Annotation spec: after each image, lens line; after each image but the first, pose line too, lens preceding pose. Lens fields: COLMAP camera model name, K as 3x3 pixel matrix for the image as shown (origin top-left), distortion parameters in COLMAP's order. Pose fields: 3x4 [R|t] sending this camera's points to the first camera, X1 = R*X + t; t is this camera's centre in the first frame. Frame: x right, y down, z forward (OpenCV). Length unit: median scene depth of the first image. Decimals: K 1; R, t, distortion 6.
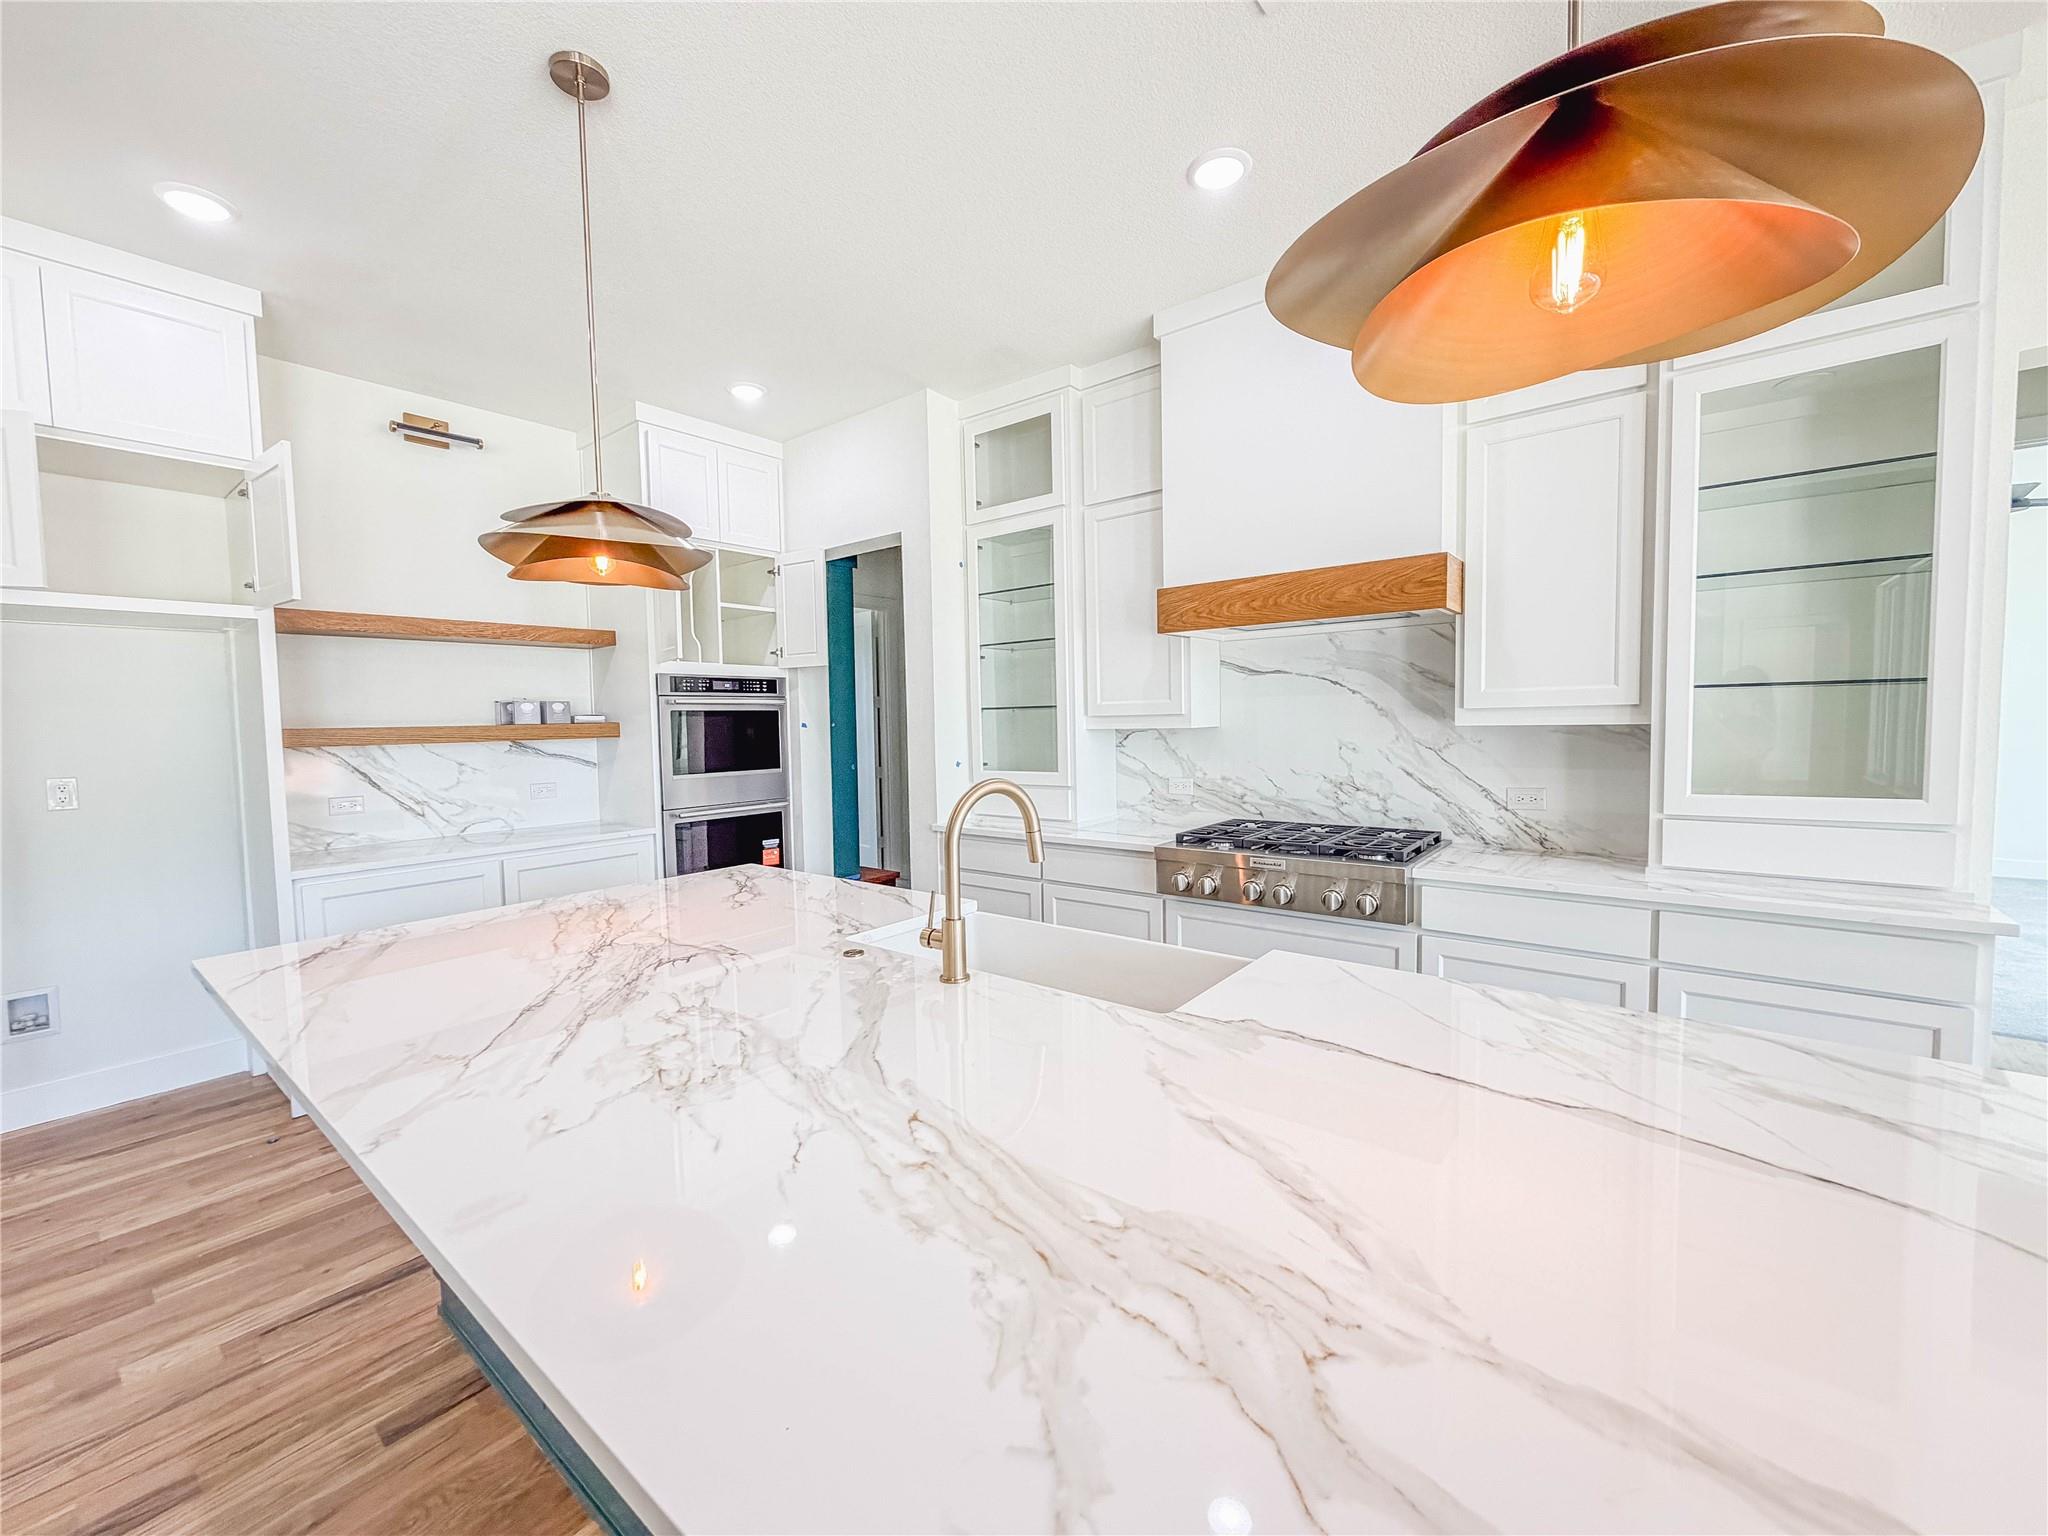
lens RADIAL K [[819.1, 0, 1021.8], [0, 819.1, 765.4], [0, 0, 1]] dist [0.000348, -0.001339]
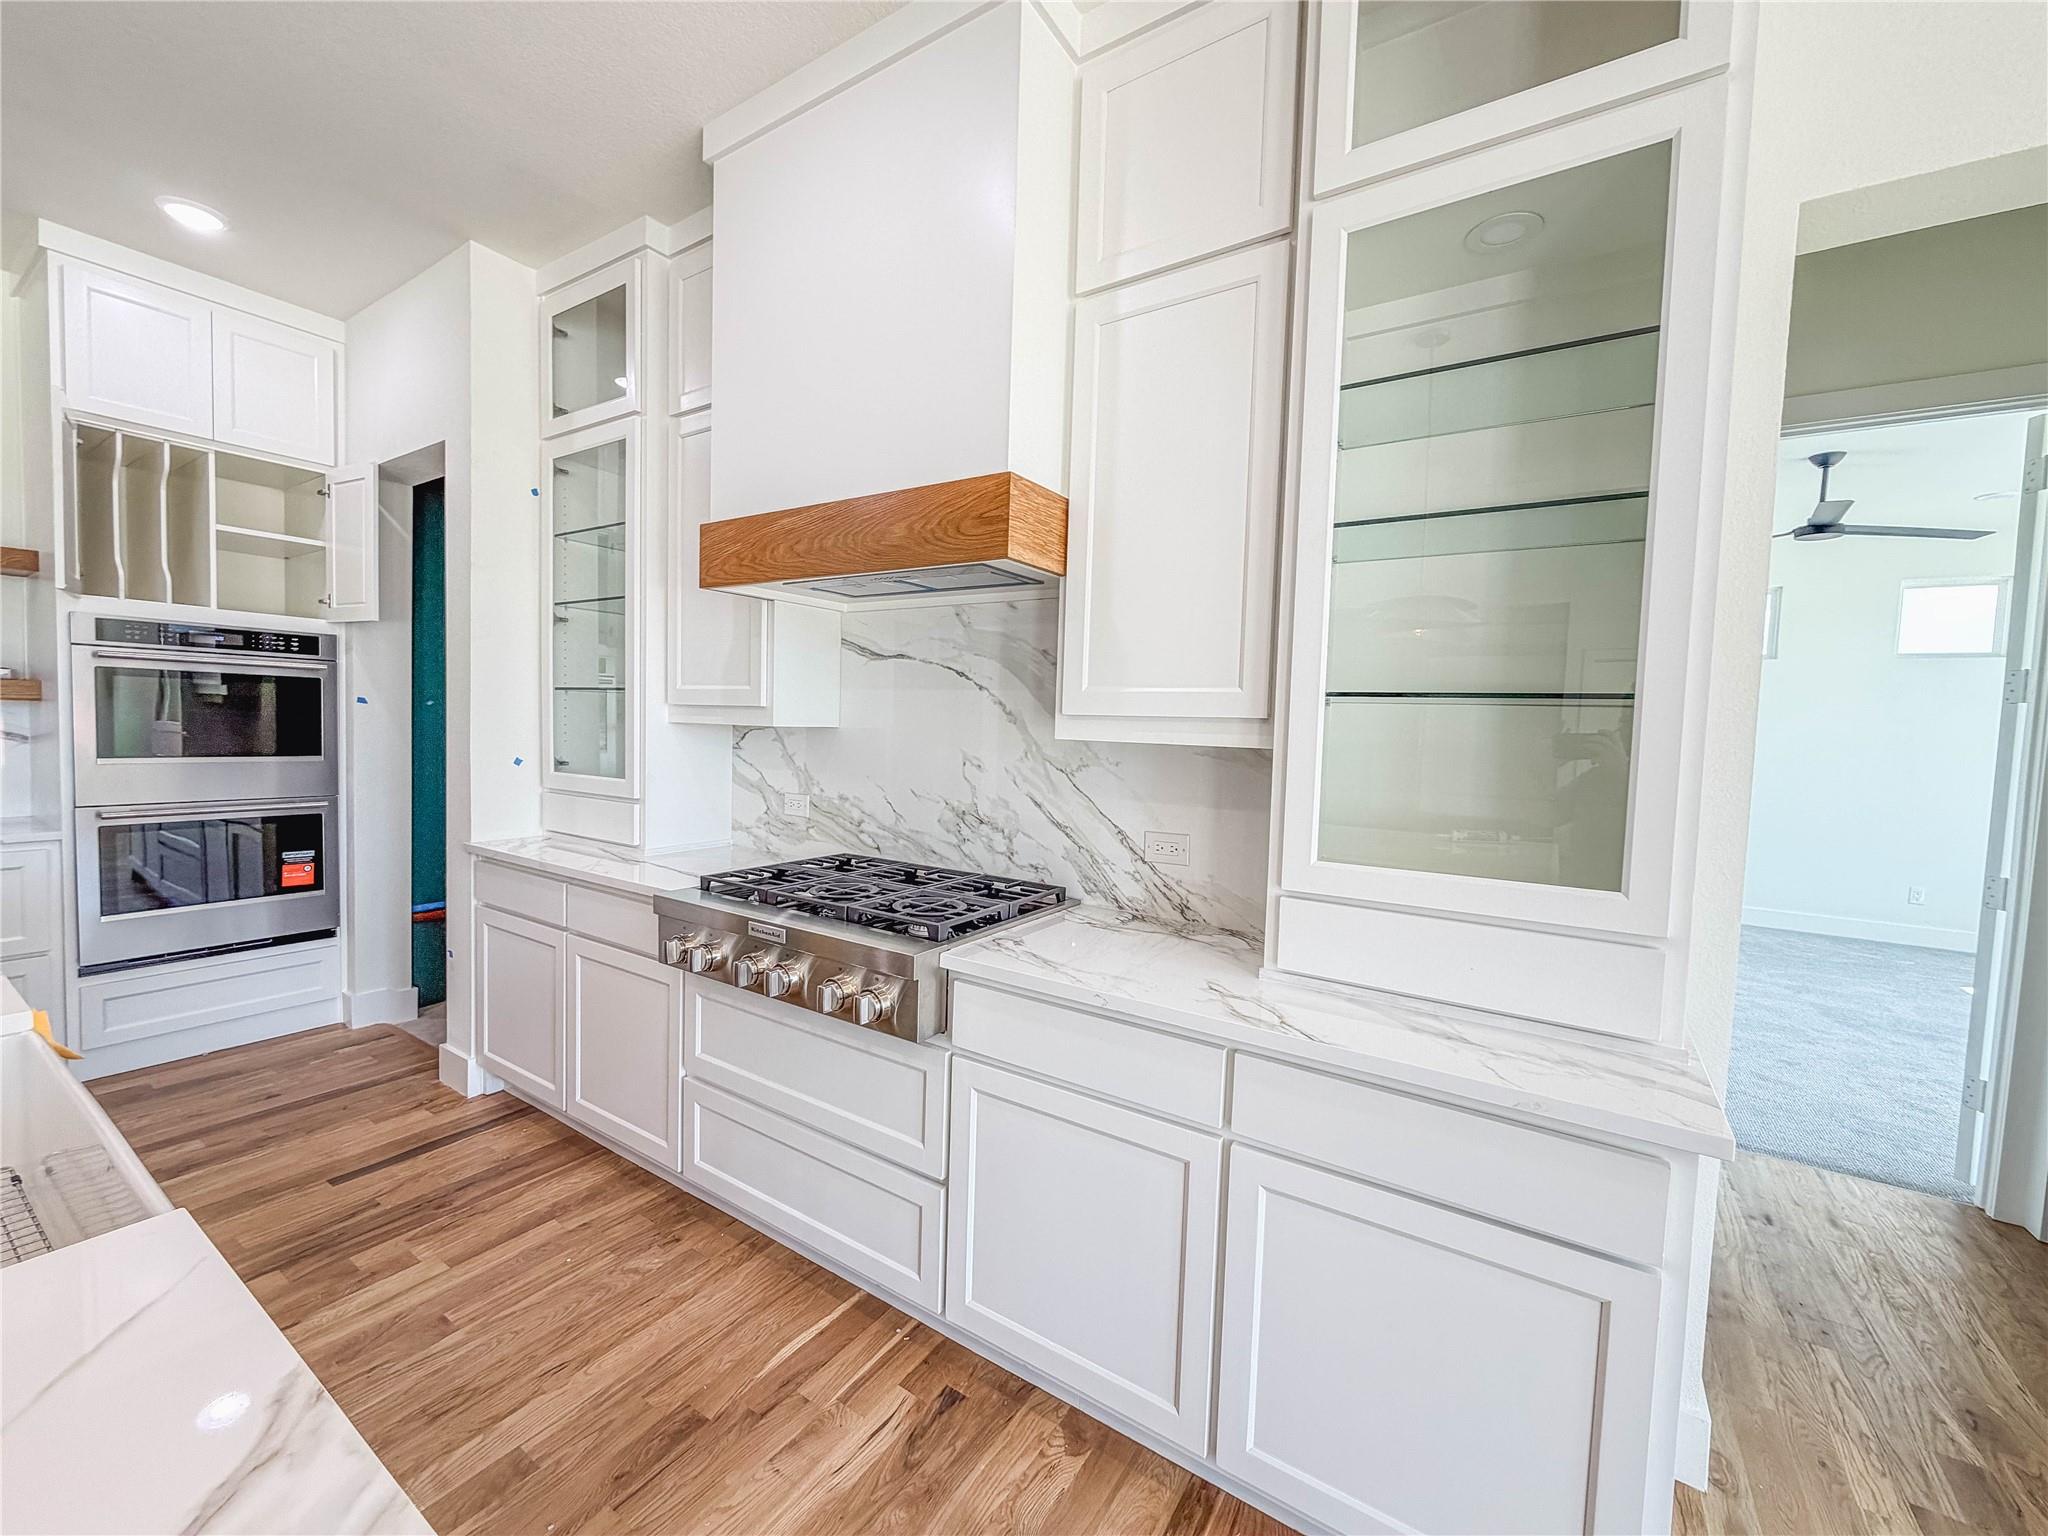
lens RADIAL K [[819.1, 0, 1021.6], [0, 819.1, 765.9], [0, 0, 1]] dist [0.000348, -0.001339]
pose [[0.994259, 0.047045, 0.096104, 0.371722], [-0.046737, 0.998892, -0.005457, -0.018049], [-0.096254, 0.000934, 0.995356, 0.271522]]
